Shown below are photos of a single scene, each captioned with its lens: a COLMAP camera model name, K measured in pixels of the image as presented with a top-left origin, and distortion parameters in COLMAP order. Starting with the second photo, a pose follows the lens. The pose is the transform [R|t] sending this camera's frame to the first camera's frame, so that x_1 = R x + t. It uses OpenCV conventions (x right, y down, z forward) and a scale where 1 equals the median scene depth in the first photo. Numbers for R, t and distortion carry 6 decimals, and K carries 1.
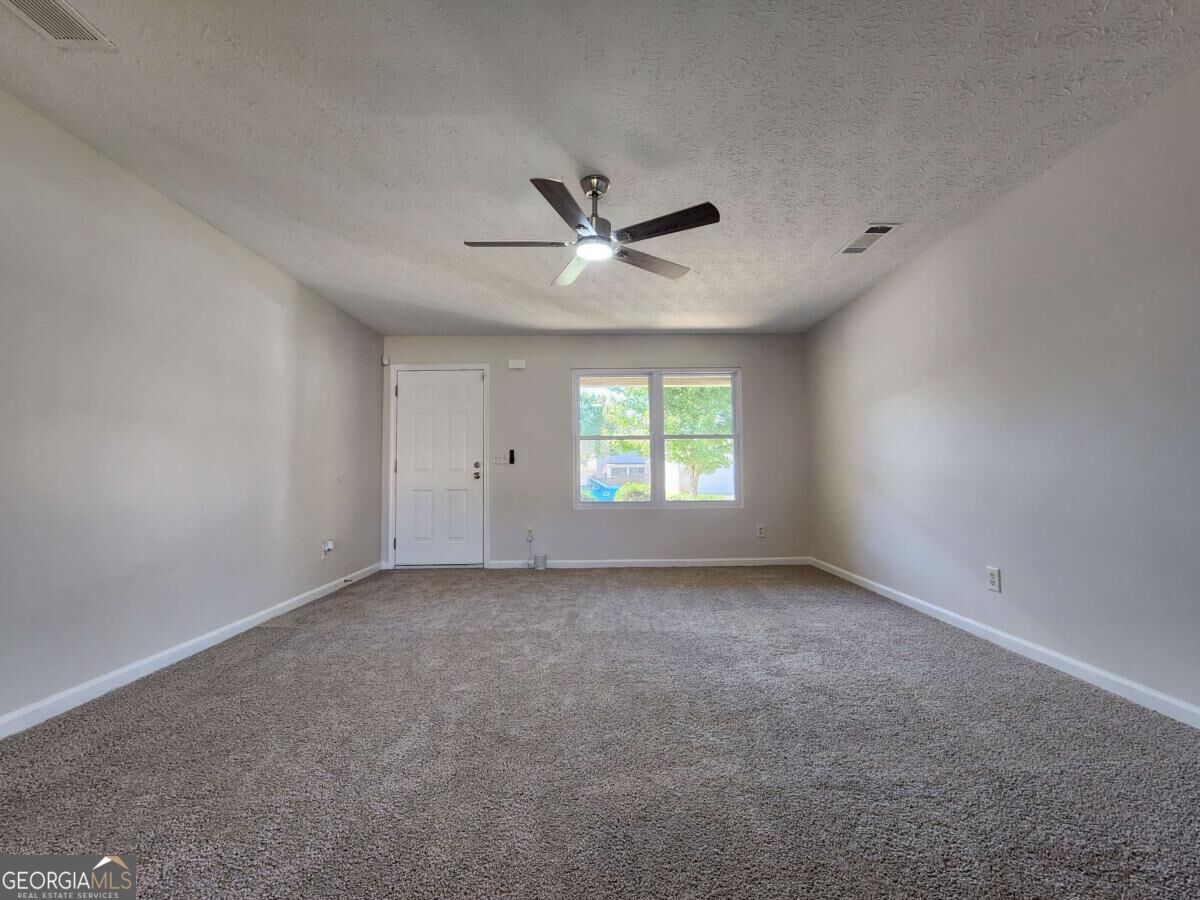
lens RADIAL K [[494.6, 0, 601.1], [0, 494.6, 449.3], [0, 0, 1]] dist [-0.000479, 0.001093]
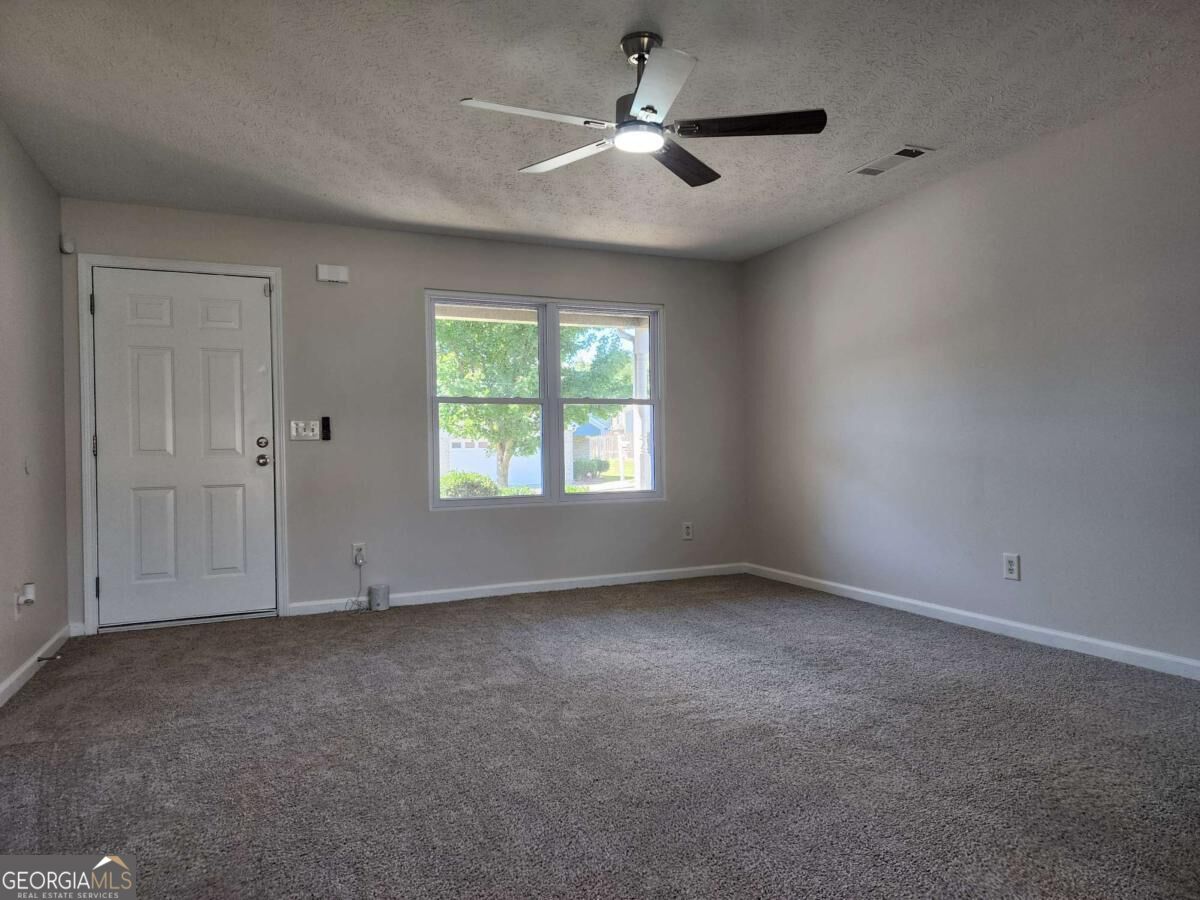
lens RADIAL K [[803.1, 0, 598.6], [0, 803.1, 453.6], [0, 0, 1]] dist [0.053542, -0.019095]
pose [[0.920484, -0.008138, 0.390697, -0.450727], [-0.009823, 0.998985, 0.043951, -0.001706], [-0.390658, -0.044293, 0.919470, -0.059005]]
